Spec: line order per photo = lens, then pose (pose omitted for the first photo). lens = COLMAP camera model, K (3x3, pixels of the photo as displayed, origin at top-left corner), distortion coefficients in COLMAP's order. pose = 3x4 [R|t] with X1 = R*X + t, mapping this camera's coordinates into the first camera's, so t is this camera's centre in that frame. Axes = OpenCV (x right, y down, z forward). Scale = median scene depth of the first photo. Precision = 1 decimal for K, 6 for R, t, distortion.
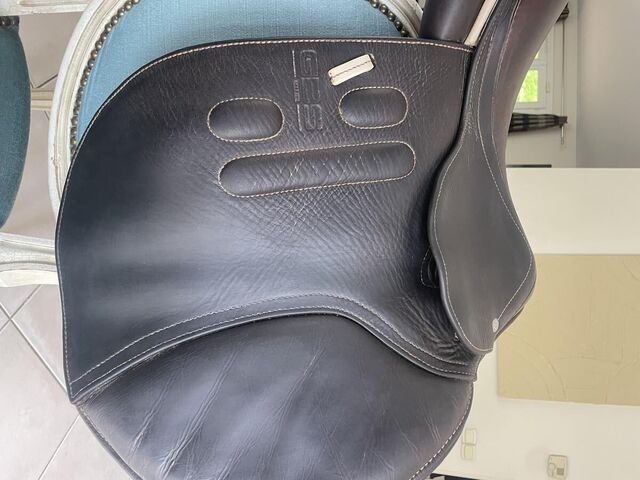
lens RADIAL K [[482.1, 0, 320.0], [0, 482.1, 240.0], [0, 0, 1]] dist [0.068472, -0.100391]
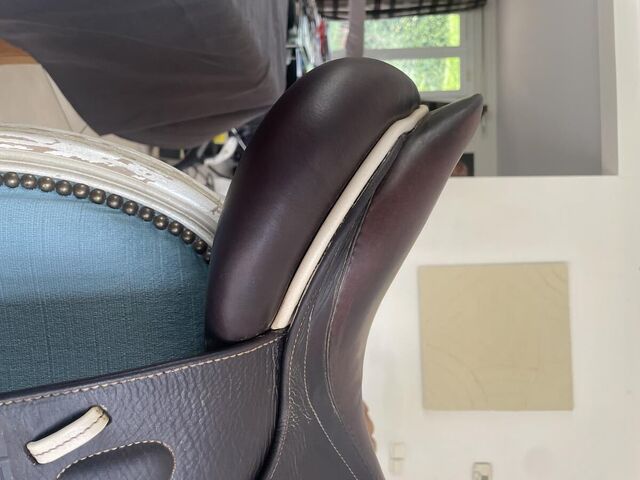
lens RADIAL K [[482.1, 0, 320.0], [0, 482.1, 240.0], [0, 0, 1]] dist [0.068472, -0.100391]
pose [[0.991191, -0.047757, 0.123533, 0.048781], [0.041150, 0.997611, 0.055494, -0.095388], [-0.125888, -0.049922, 0.990788, 0.055771]]
